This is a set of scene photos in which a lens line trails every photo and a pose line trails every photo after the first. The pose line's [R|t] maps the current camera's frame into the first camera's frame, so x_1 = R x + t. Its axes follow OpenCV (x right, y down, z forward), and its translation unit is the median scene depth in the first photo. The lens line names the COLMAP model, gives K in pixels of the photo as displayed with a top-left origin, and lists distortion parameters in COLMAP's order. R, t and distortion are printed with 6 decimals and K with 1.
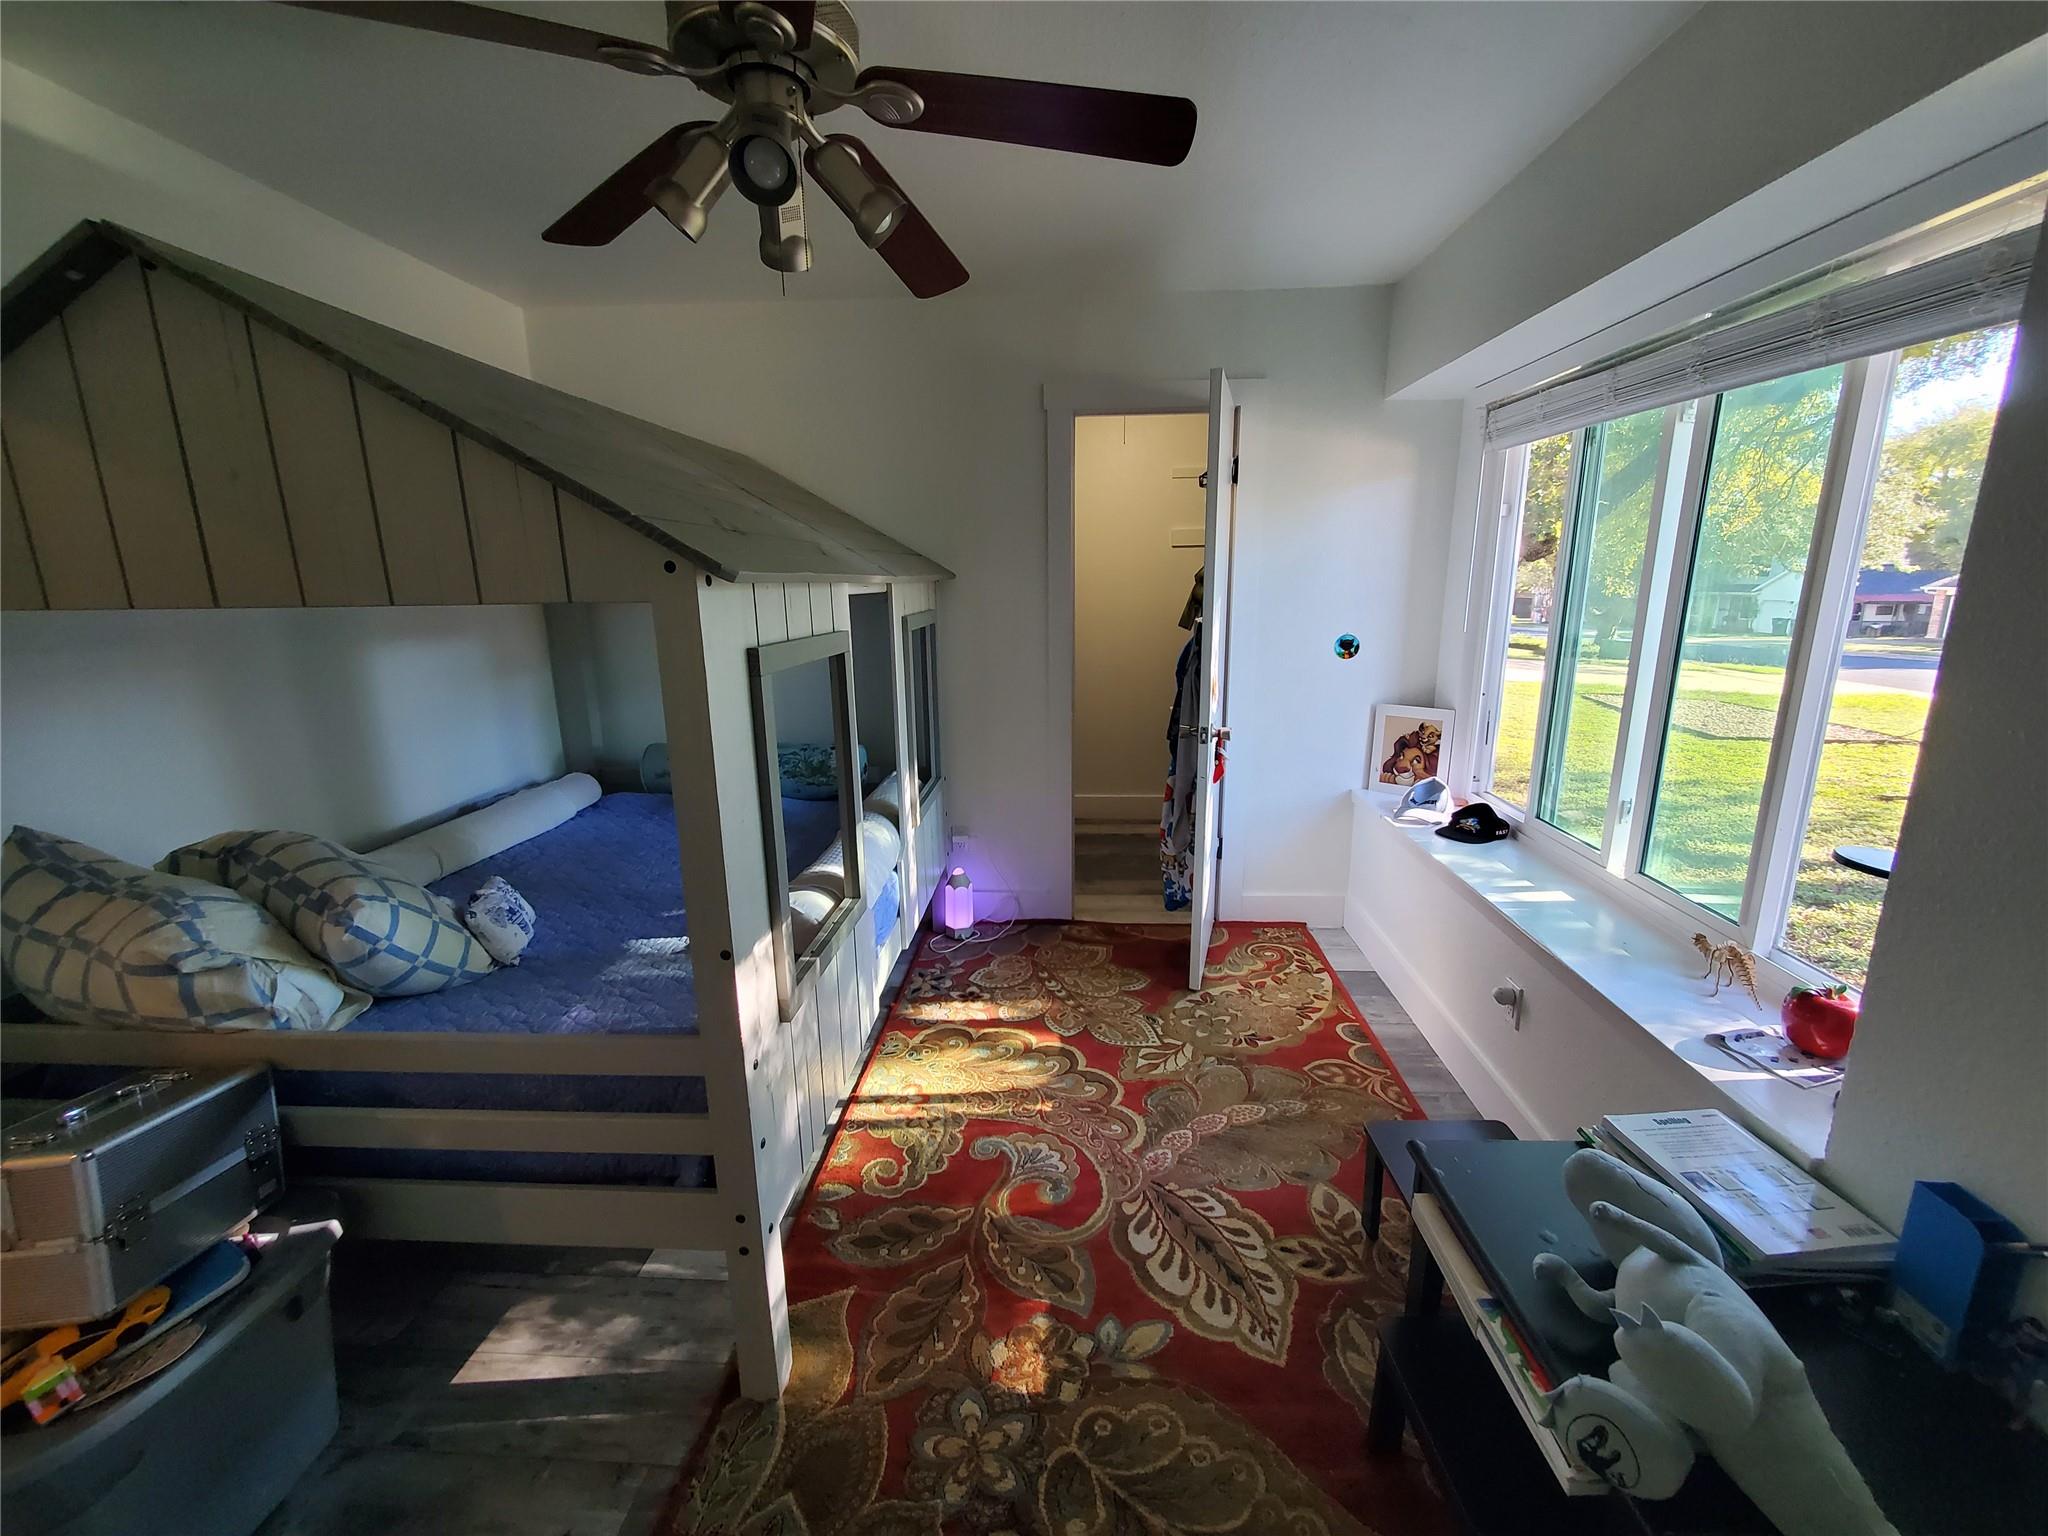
lens RADIAL K [[820.1, 0, 1031.5], [0, 820.1, 767.4], [0, 0, 1]] dist [0.000661, 0.000118]
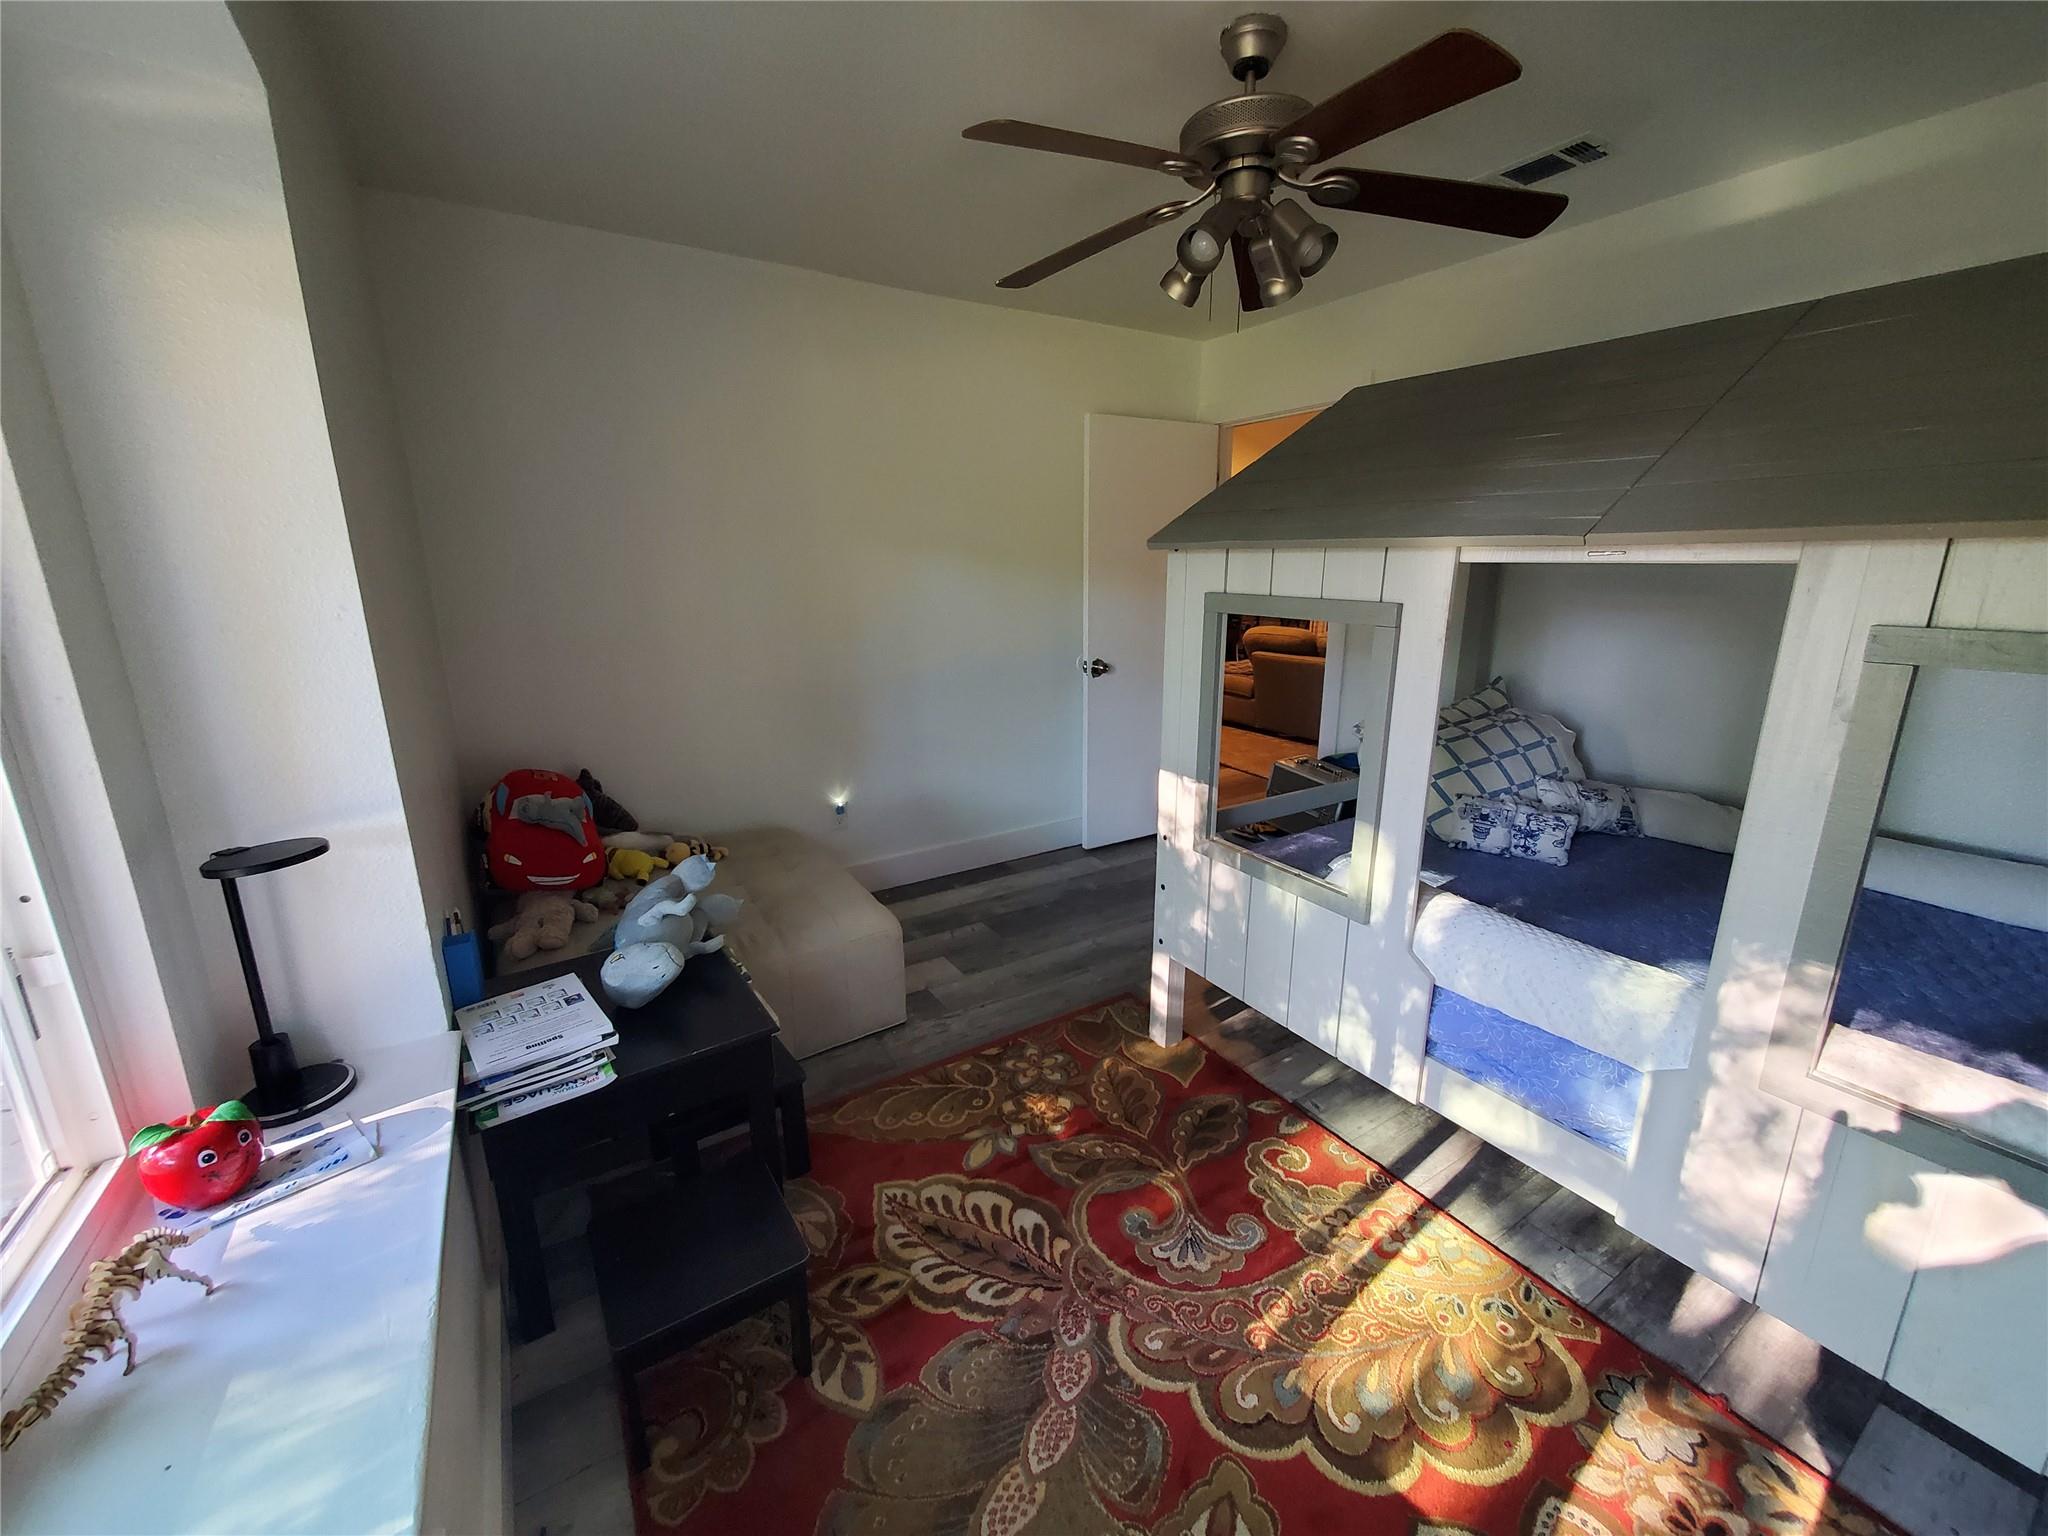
lens RADIAL K [[820.1, 0, 1031.0], [0, 820.1, 763.4], [0, 0, 1]] dist [0.000661, 0.000118]
pose [[-0.816843, 0.147469, -0.557692, 0.604656], [-0.125061, 0.898508, 0.420765, -0.331095], [0.563140, 0.413445, -0.715497, 1.492145]]
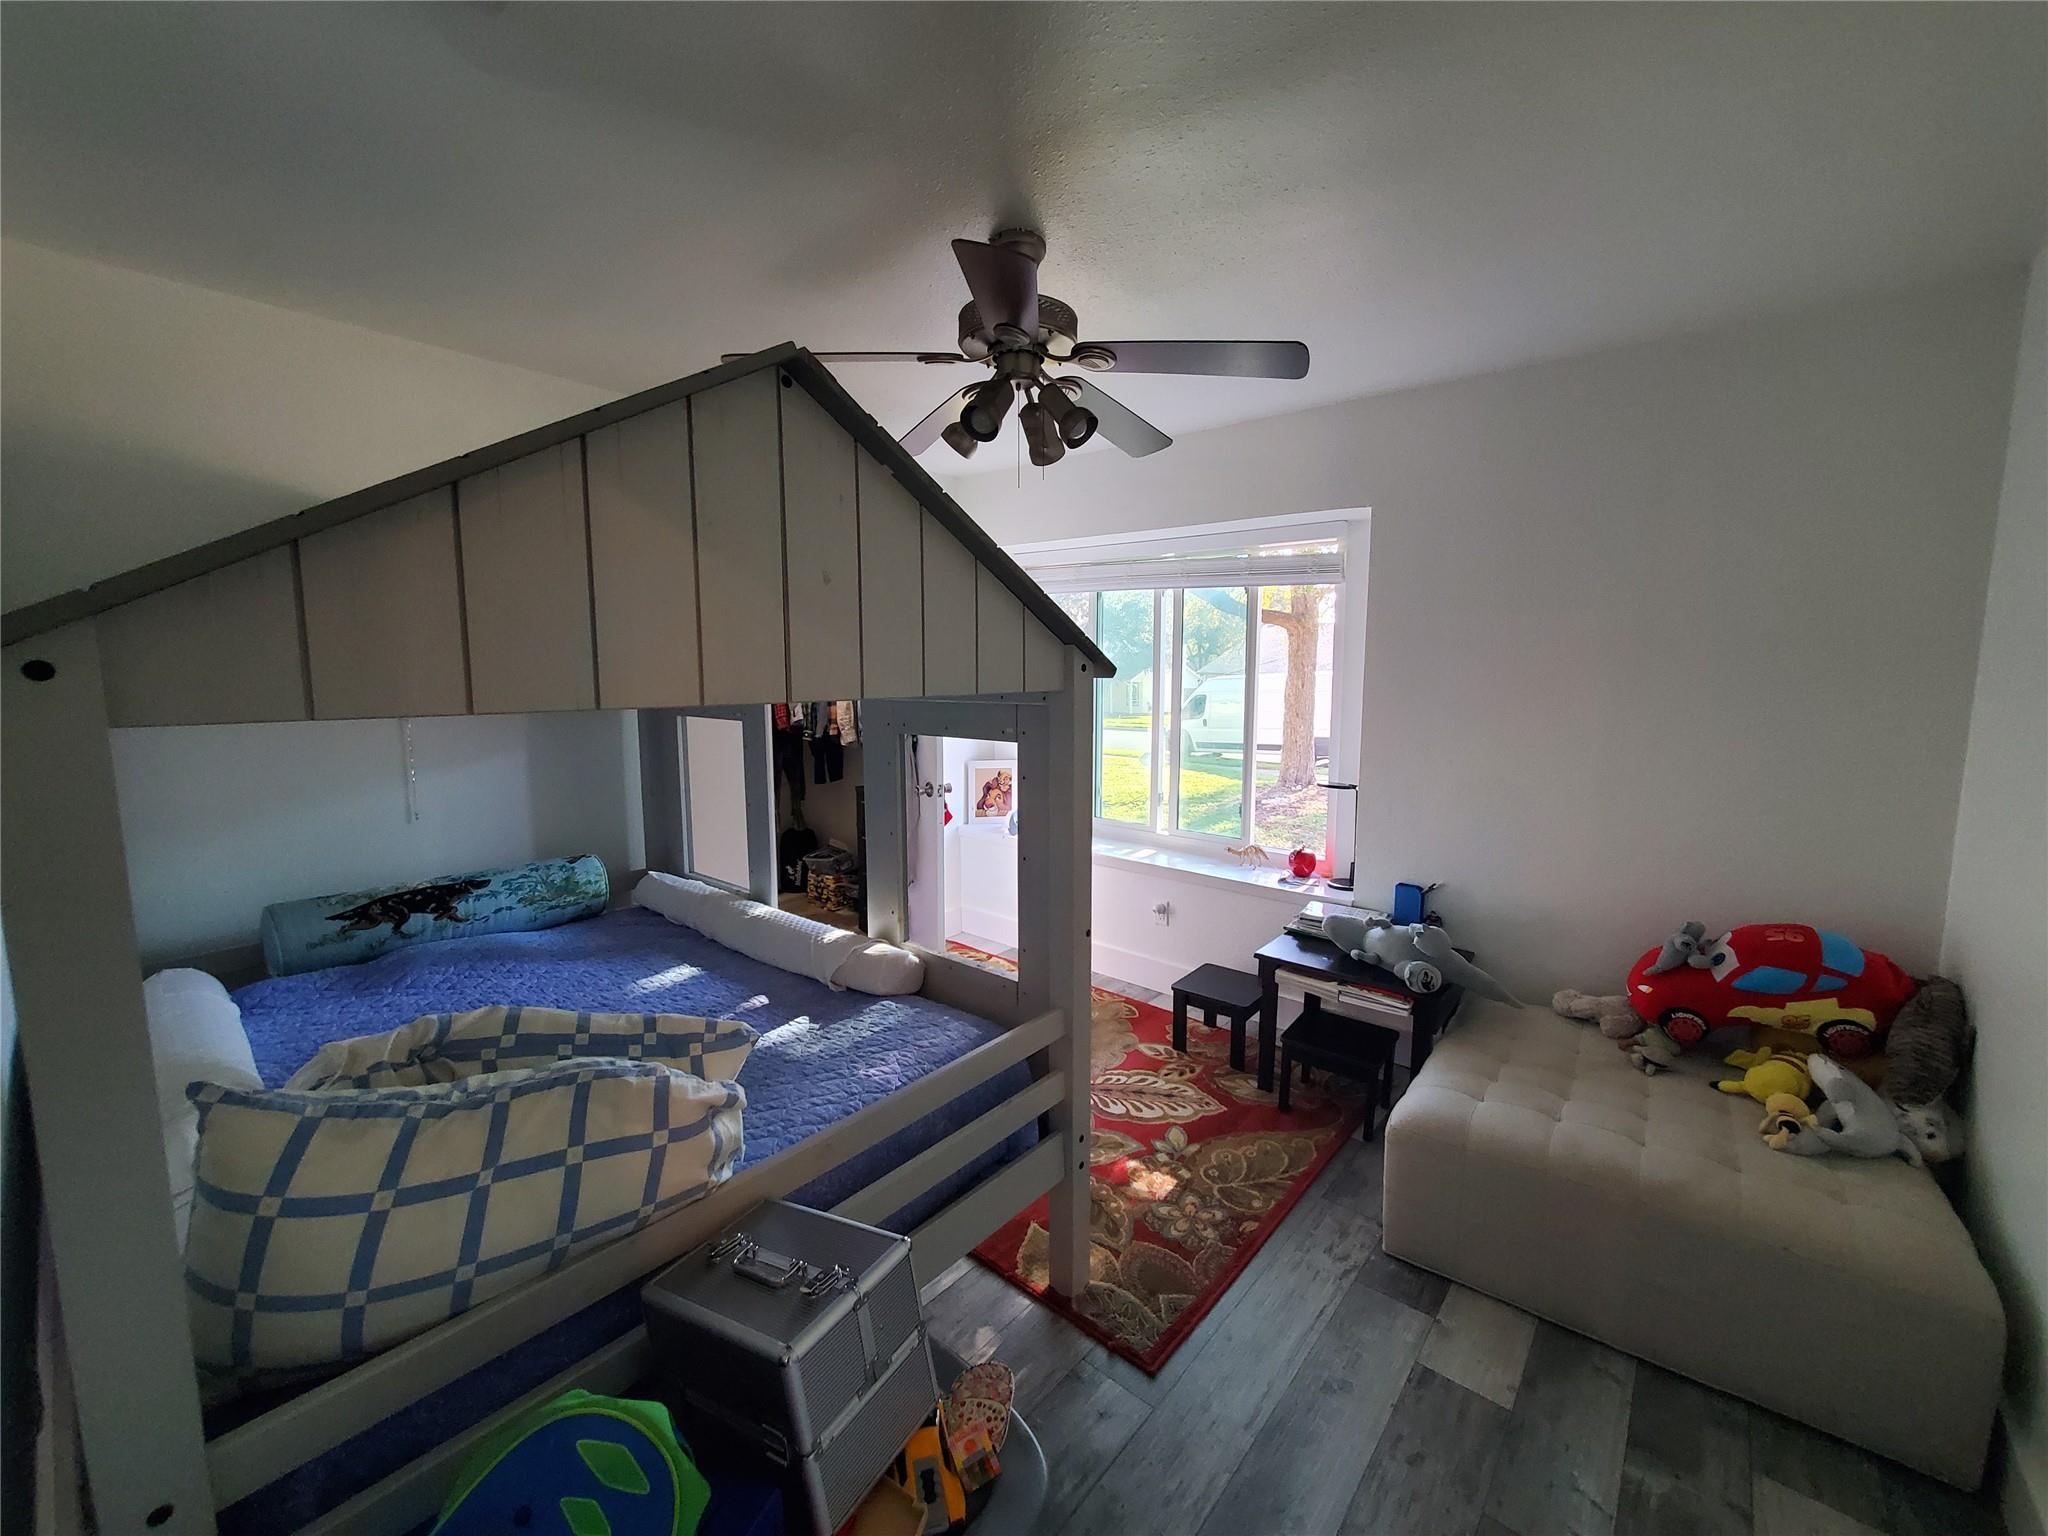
lens RADIAL K [[820.1, 0, 1033.1], [0, 820.1, 759.2], [0, 0, 1]] dist [0.000661, 0.000118]
pose [[0.607140, -0.086185, 0.789907, -1.090784], [0.183523, 0.982432, -0.033870, -0.025364], [-0.773110, 0.165530, 0.612291, 0.097179]]
